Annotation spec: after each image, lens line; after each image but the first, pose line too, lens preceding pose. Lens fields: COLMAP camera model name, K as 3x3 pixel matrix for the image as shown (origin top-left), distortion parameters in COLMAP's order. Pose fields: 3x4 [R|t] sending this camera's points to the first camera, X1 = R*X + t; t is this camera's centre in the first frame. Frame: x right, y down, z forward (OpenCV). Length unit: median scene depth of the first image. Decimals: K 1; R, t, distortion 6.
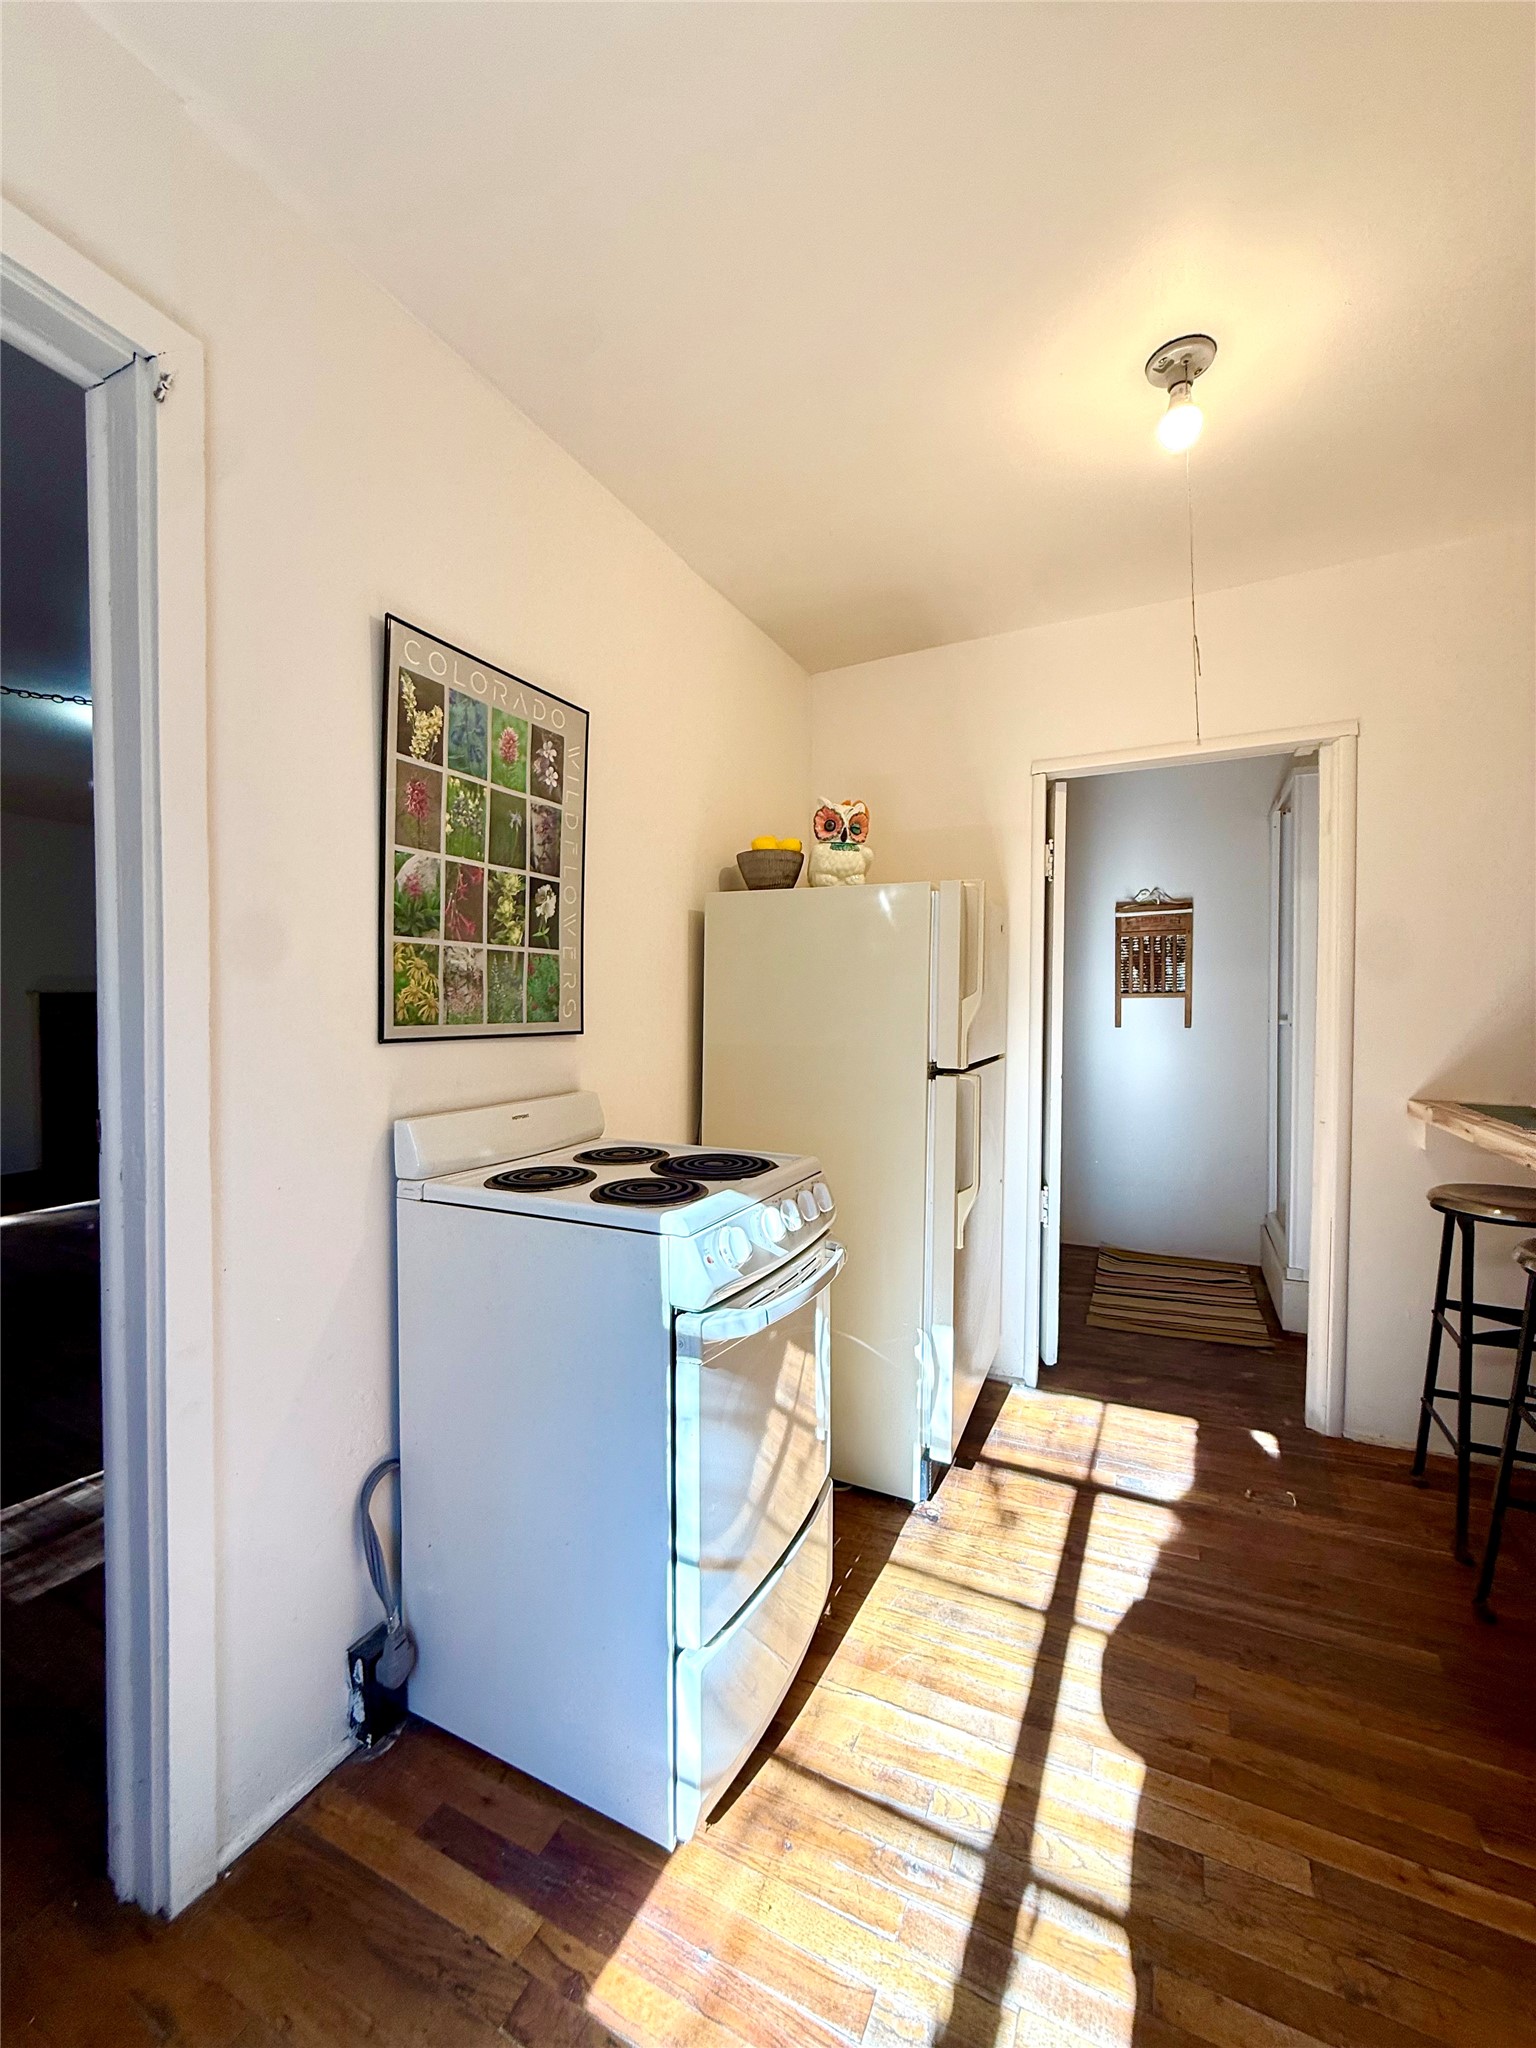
lens RADIAL K [[819.2, 0, 769.5], [0, 819.2, 1013.4], [0, 0, 1]] dist [0.000511, 0.000089]
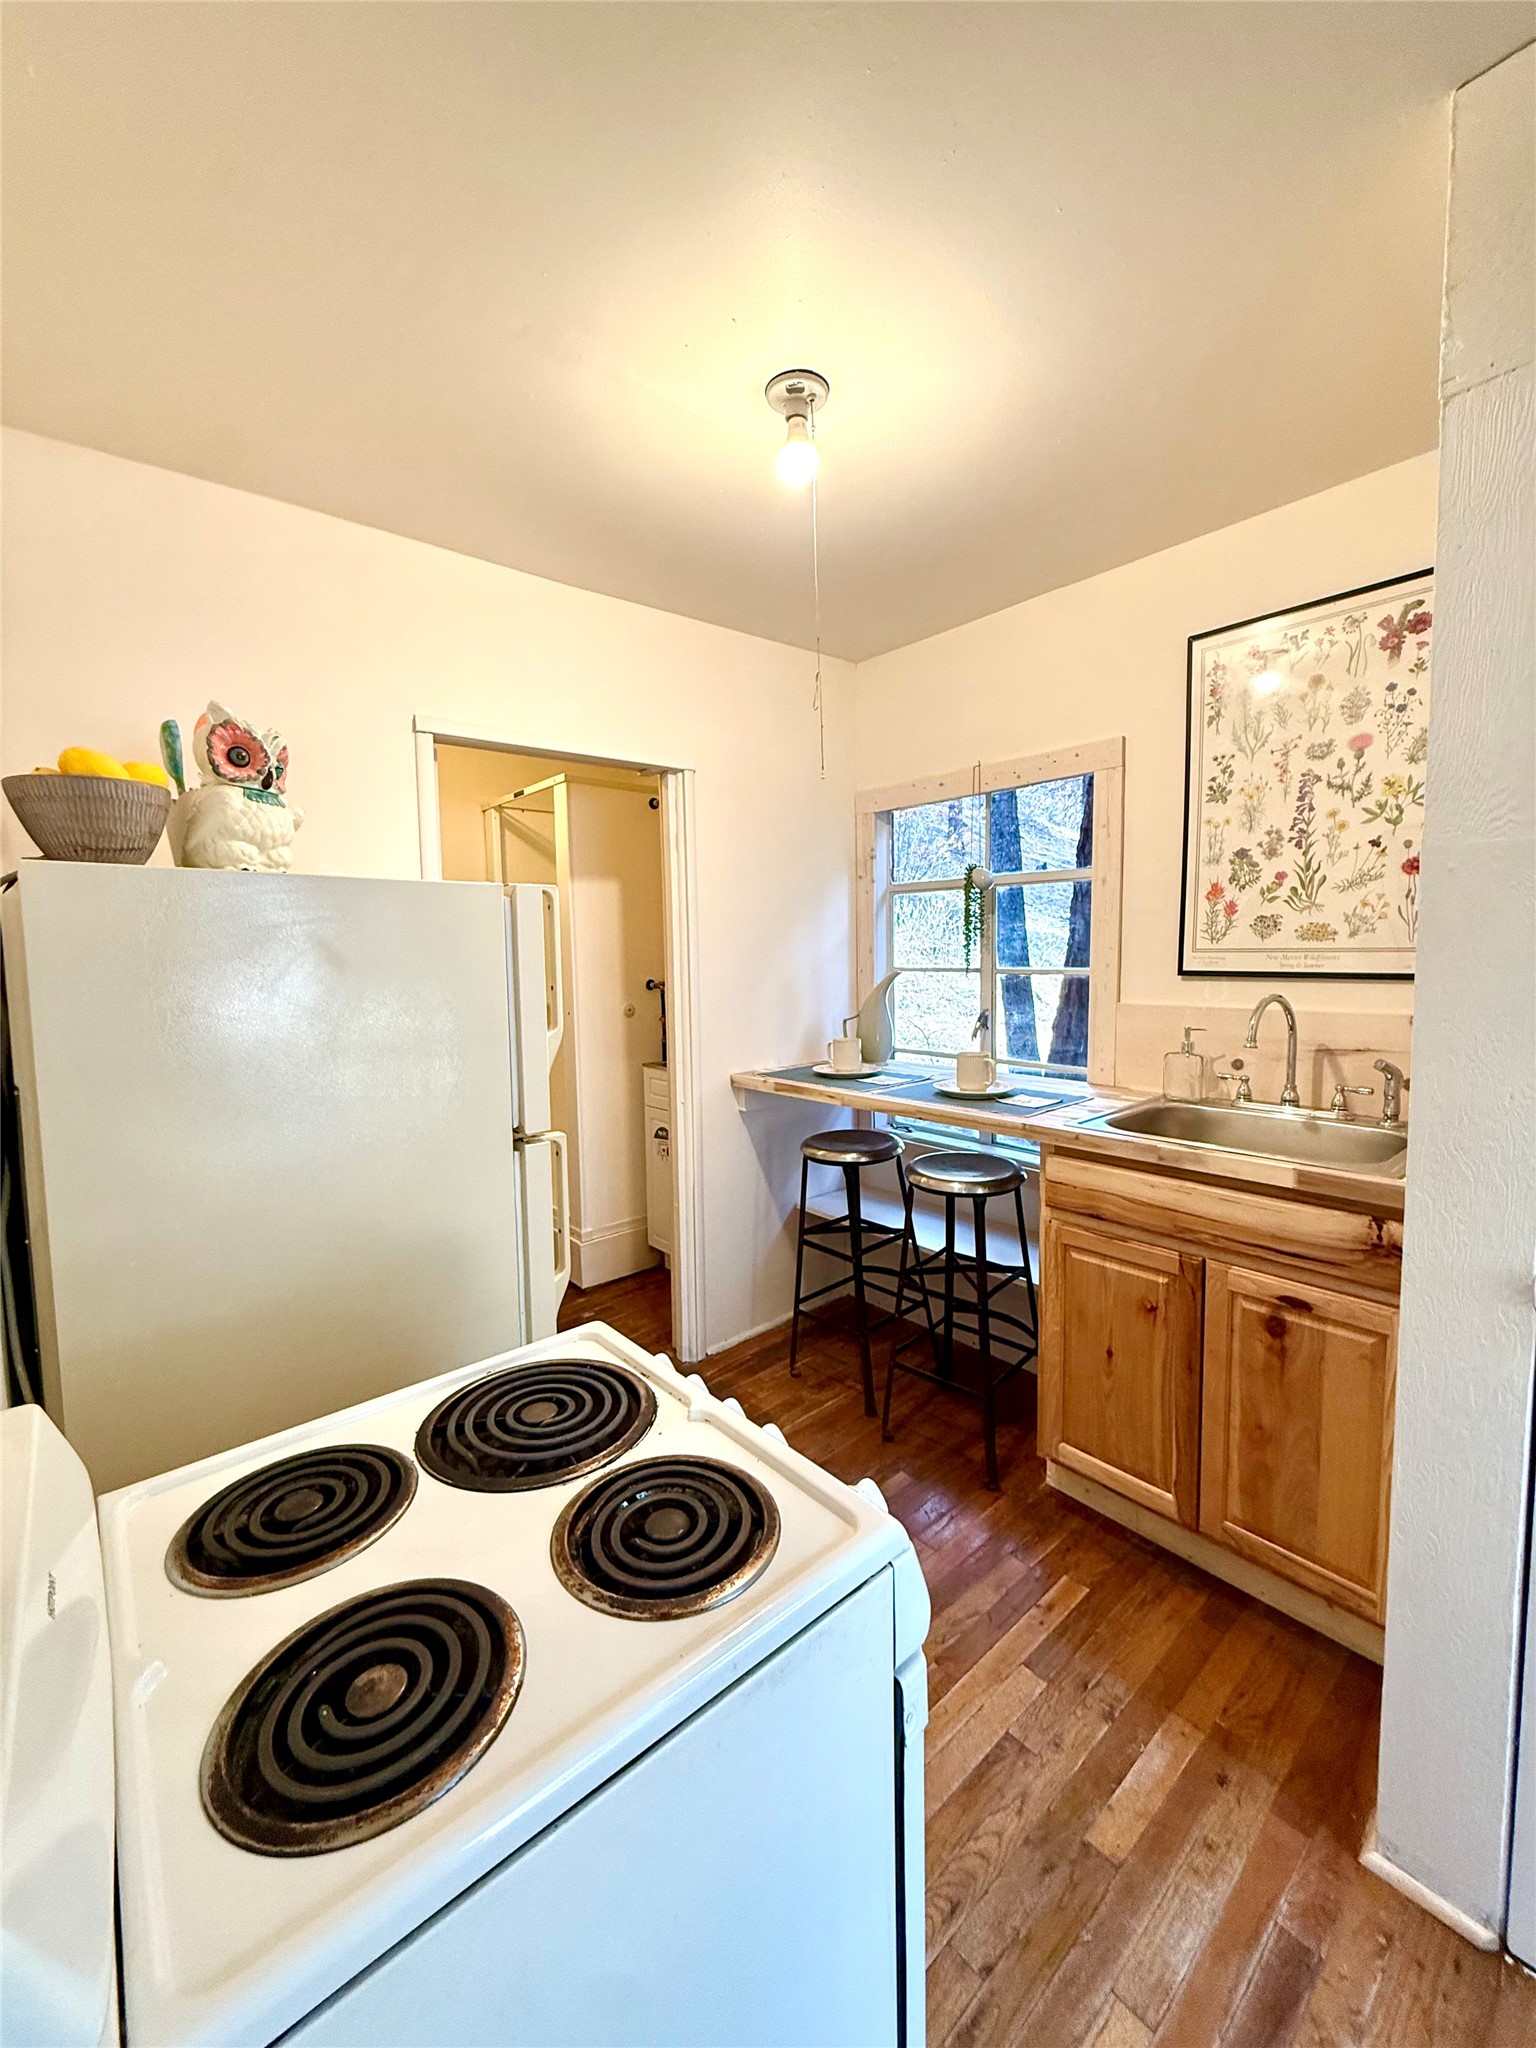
lens RADIAL K [[815.6, 0, 770.3], [0, 815.6, 1017.7], [0, 0, 1]] dist [-0.001321, -0.000153]
pose [[0.393389, -0.091858, 0.914772, -0.460166], [0.034033, 0.995769, 0.085356, -0.117153], [-0.918742, -0.002446, 0.394851, 0.612520]]
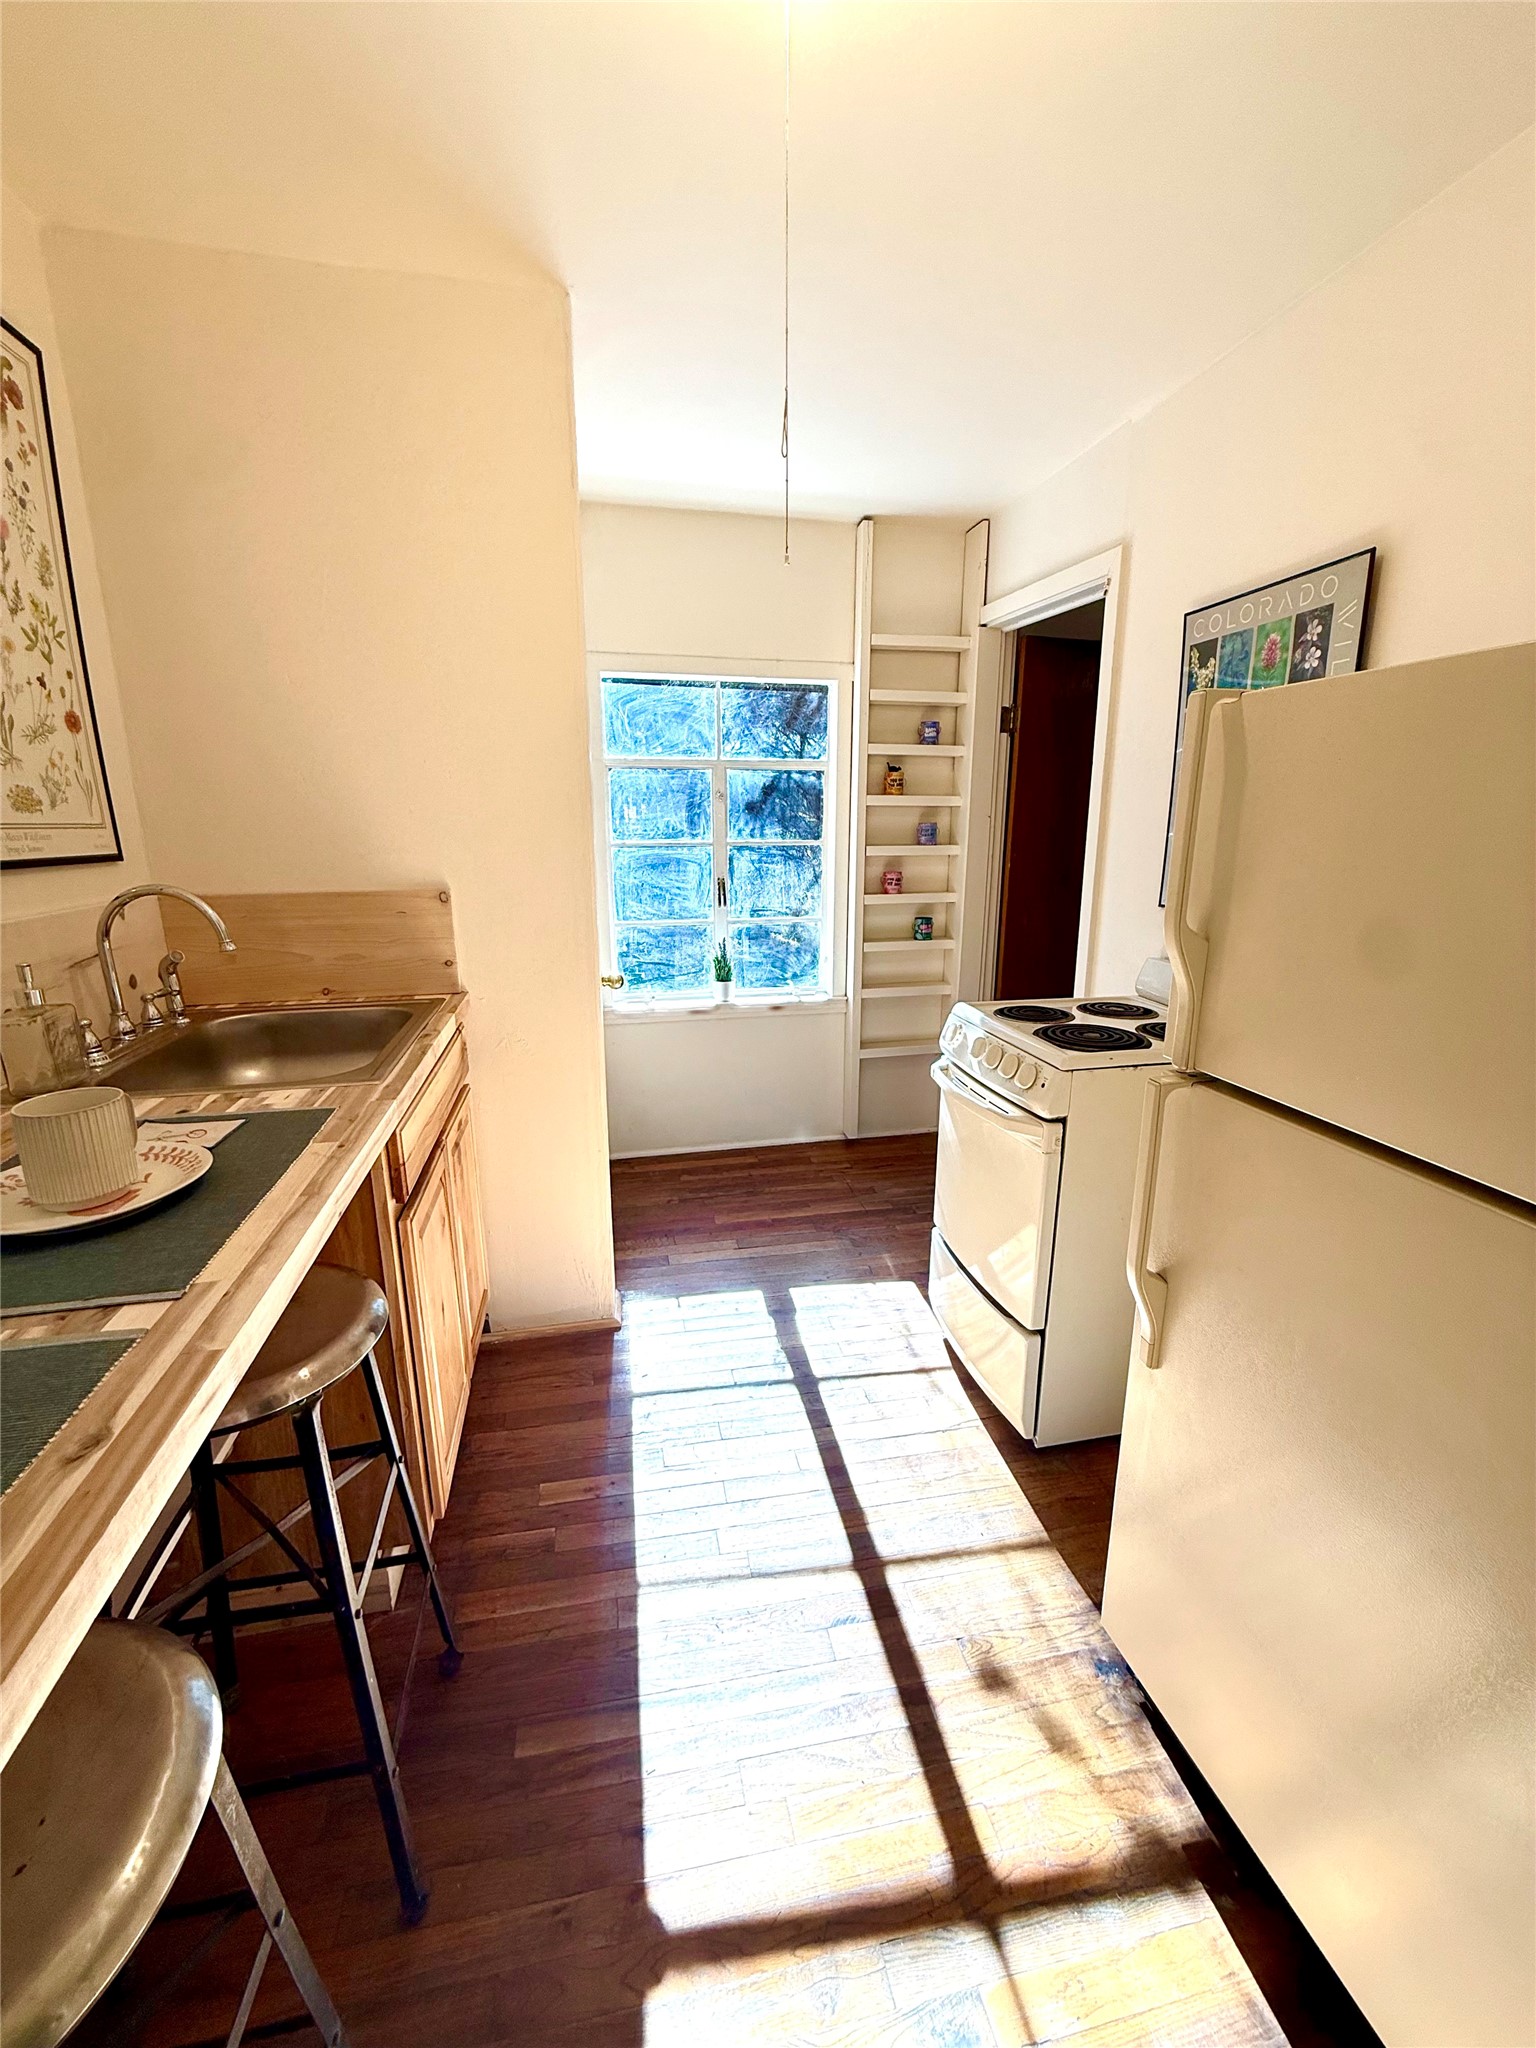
lens RADIAL K [[824.2, 0, 756.7], [0, 824.2, 1013.3], [0, 0, 1]] dist [-0.000594, -0.000083]
pose [[-0.798122, 0.132699, -0.587701, 0.917806], [-0.012725, 0.971513, 0.236643, -0.109157], [0.602361, 0.196348, -0.773698, 1.504708]]
